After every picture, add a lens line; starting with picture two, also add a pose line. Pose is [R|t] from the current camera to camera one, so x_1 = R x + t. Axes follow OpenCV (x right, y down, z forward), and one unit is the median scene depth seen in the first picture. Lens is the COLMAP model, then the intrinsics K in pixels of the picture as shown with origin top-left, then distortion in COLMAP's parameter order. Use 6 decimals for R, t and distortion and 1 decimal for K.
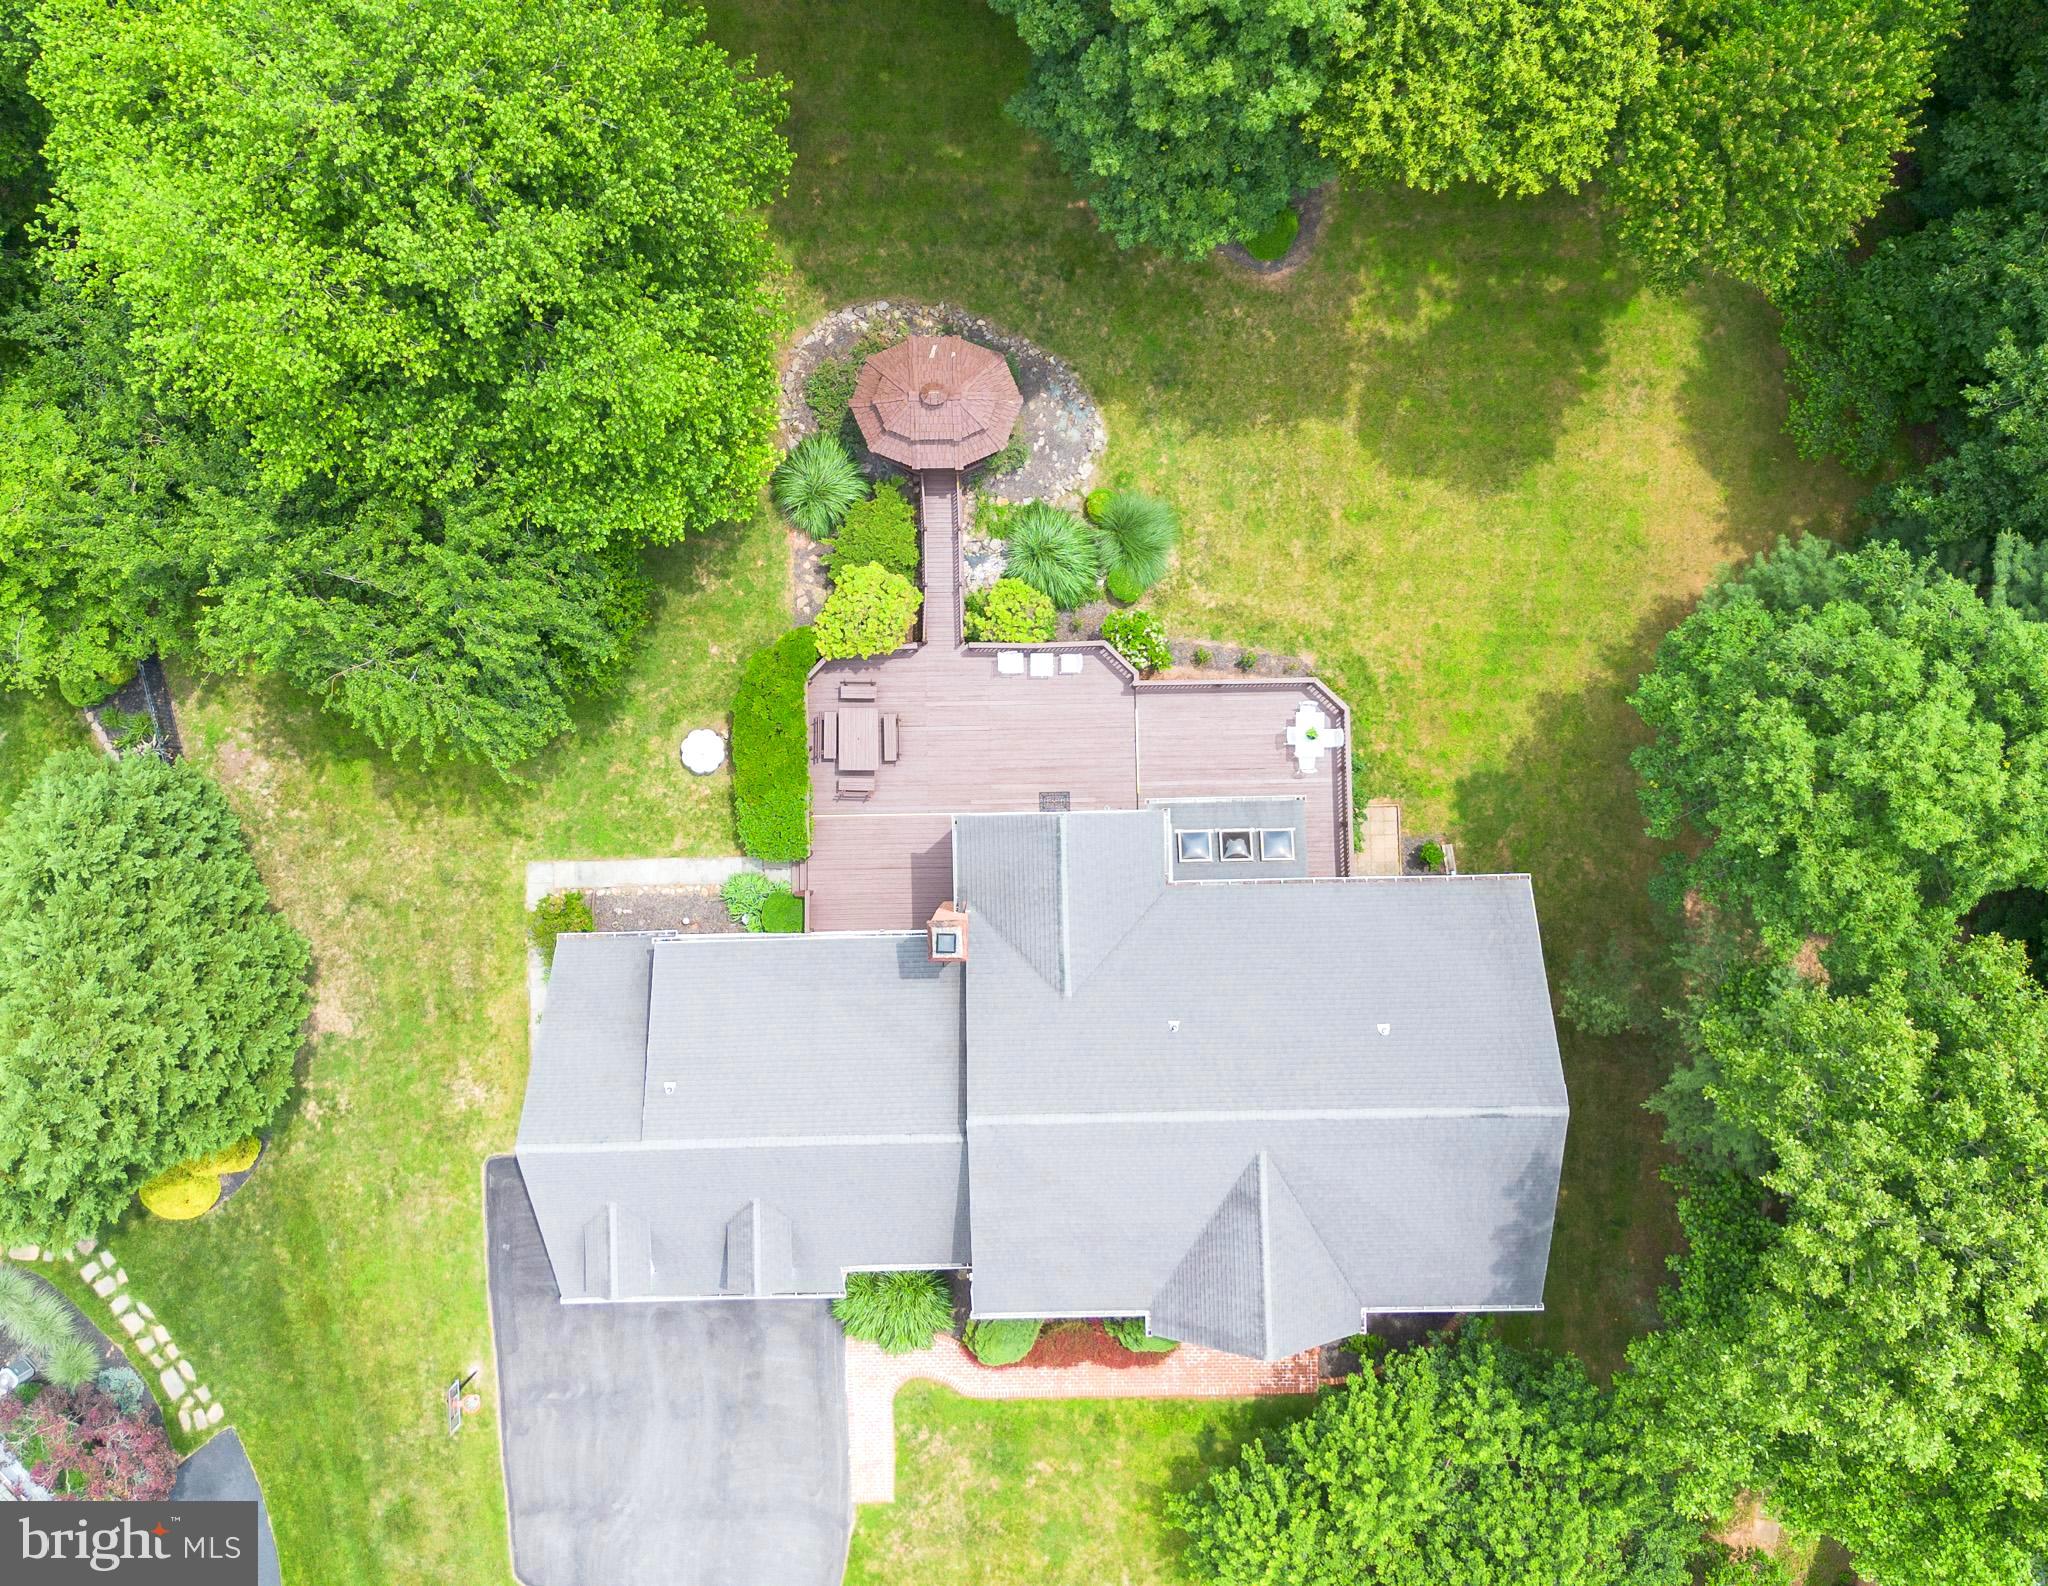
lens RADIAL K [[1973.2, 0, 1022.3], [0, 1973.2, 795.9], [0, 0, 1]] dist [0.035989, 0.000000]
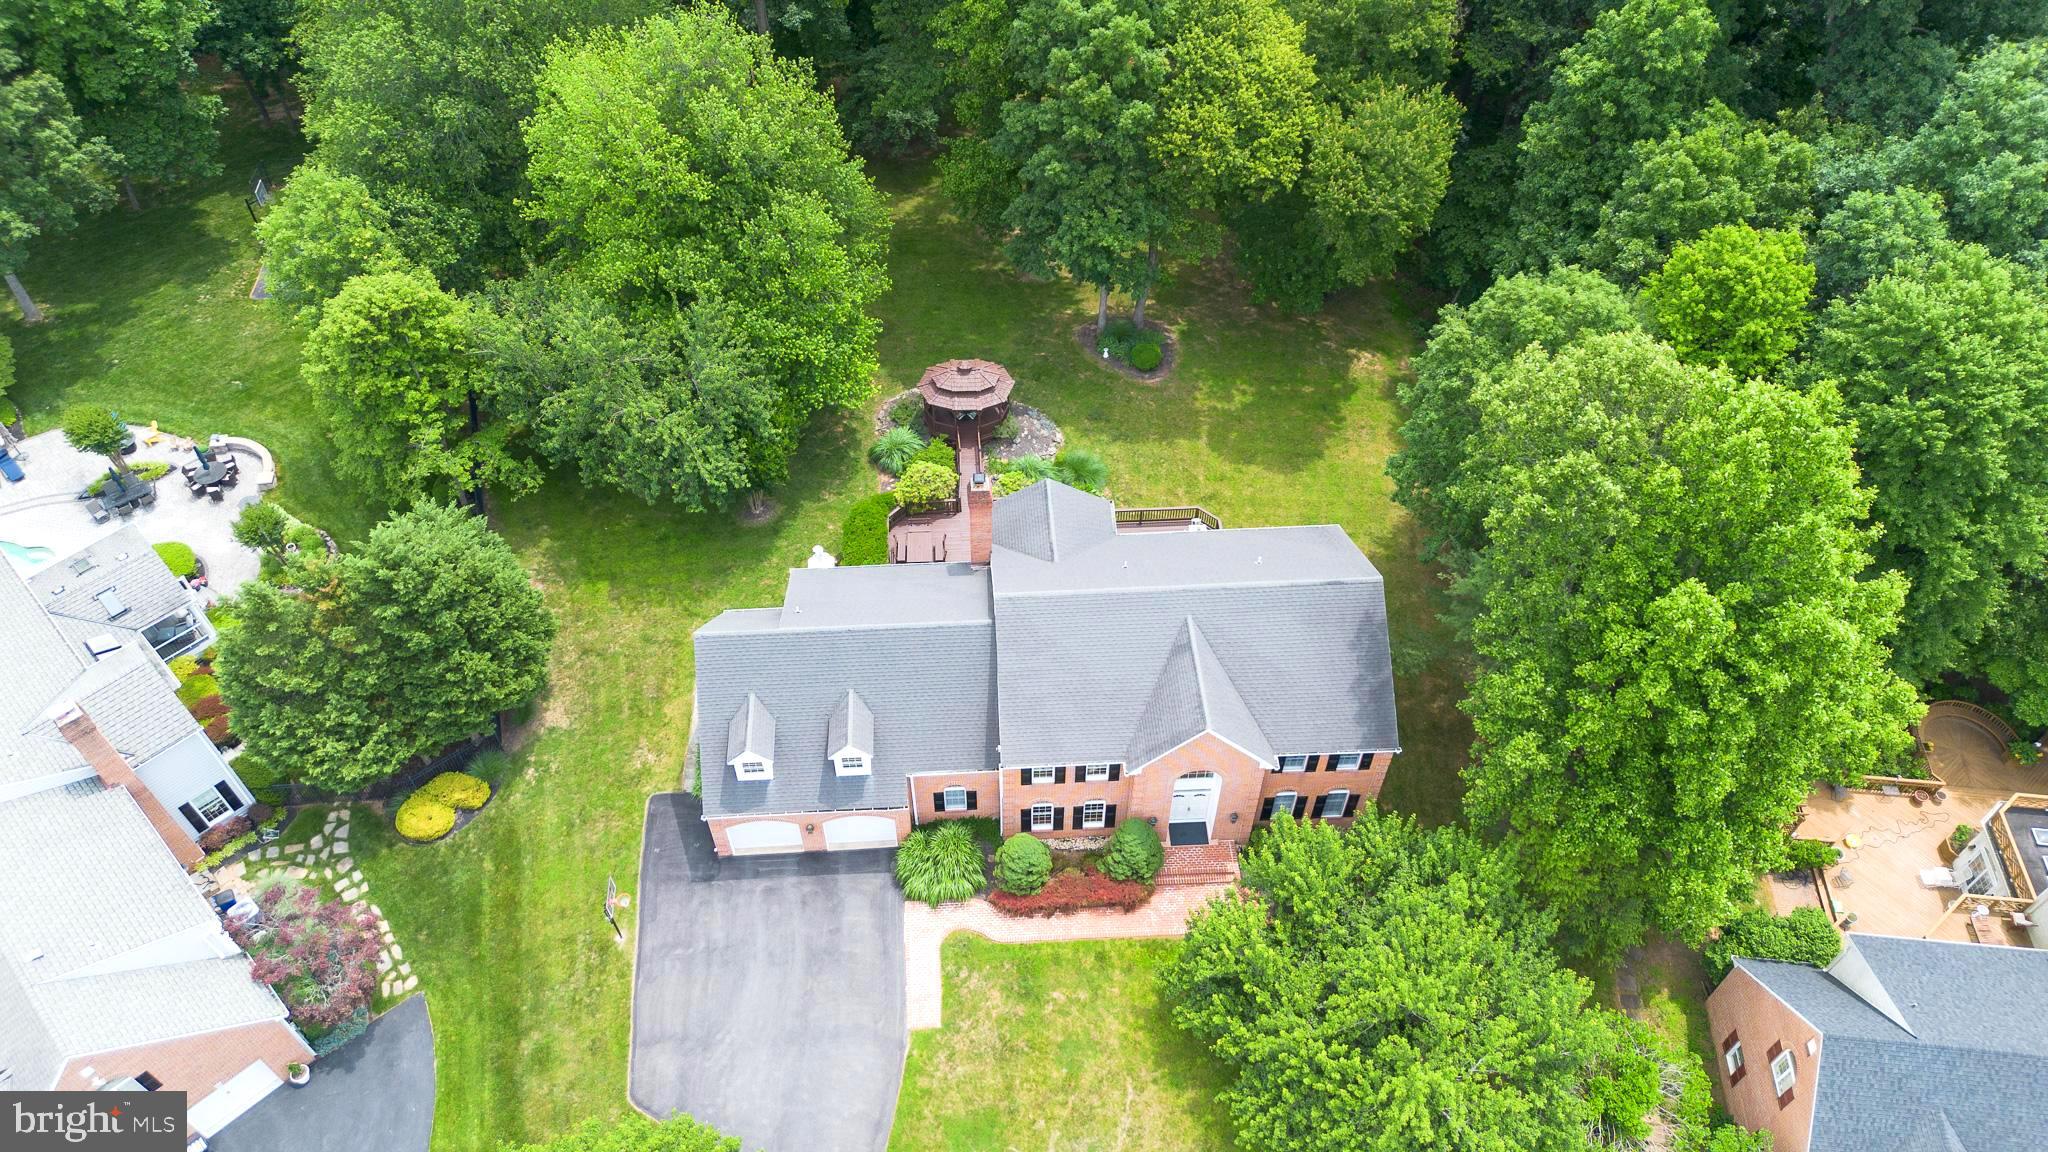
lens RADIAL K [[1437.3, 0, 1030.8], [0, 1437.3, 584.7], [0, 0, 1]] dist [0.037916, -0.006932]
pose [[0.999173, -0.026400, 0.030916, -0.028607], [0.040070, 0.767946, -0.639260, 0.729049], [-0.006865, 0.639971, 0.768369, 0.115996]]
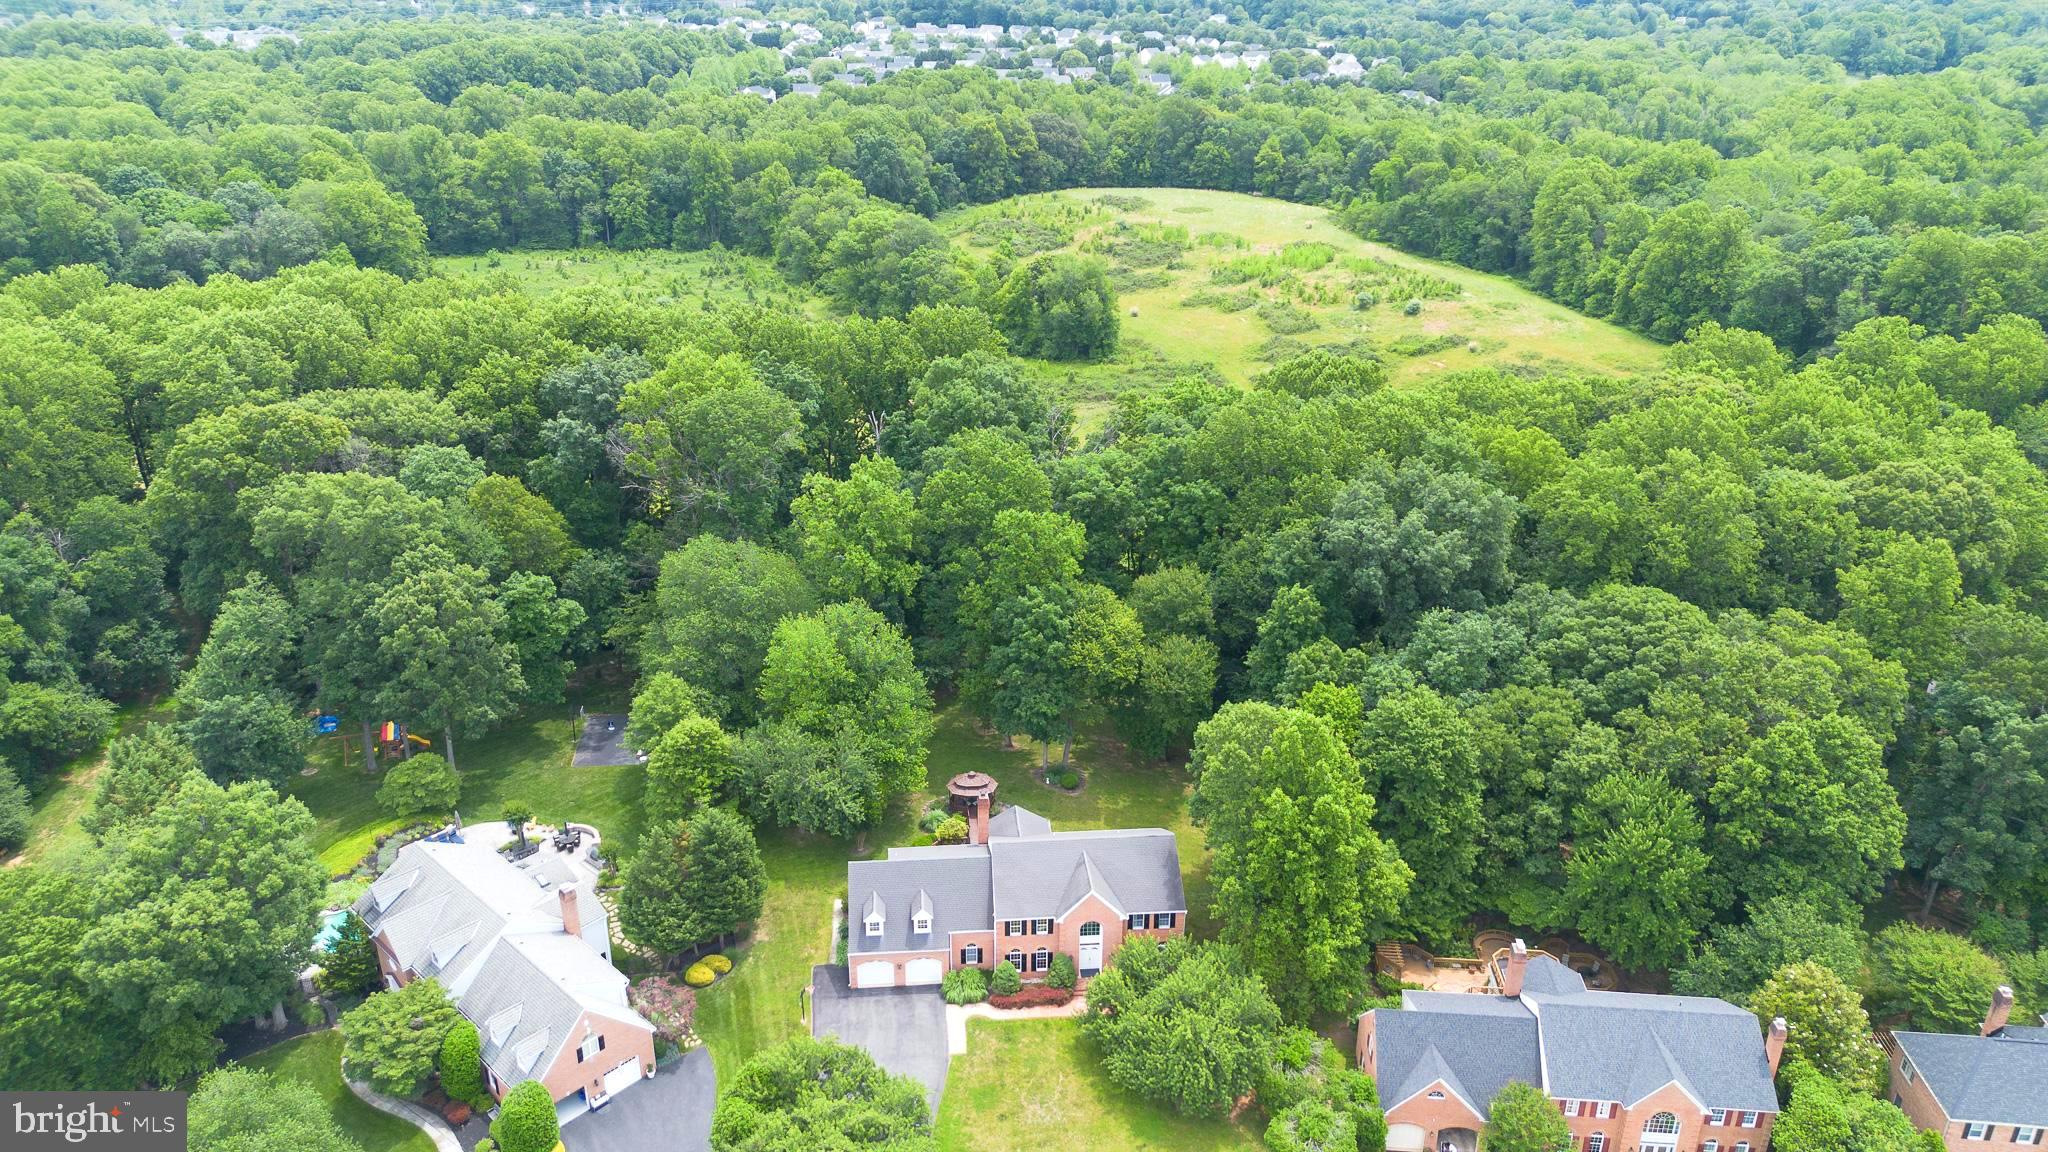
lens RADIAL K [[1437.3, 0, 1029.1], [0, 1437.3, 567.2], [0, 0, 1]] dist [0.037916, -0.006932]
pose [[0.997849, -0.021224, 0.062024, -0.085852], [0.065352, 0.396384, -0.915756, 1.794094], [-0.005149, 0.917840, 0.396918, -0.292021]]
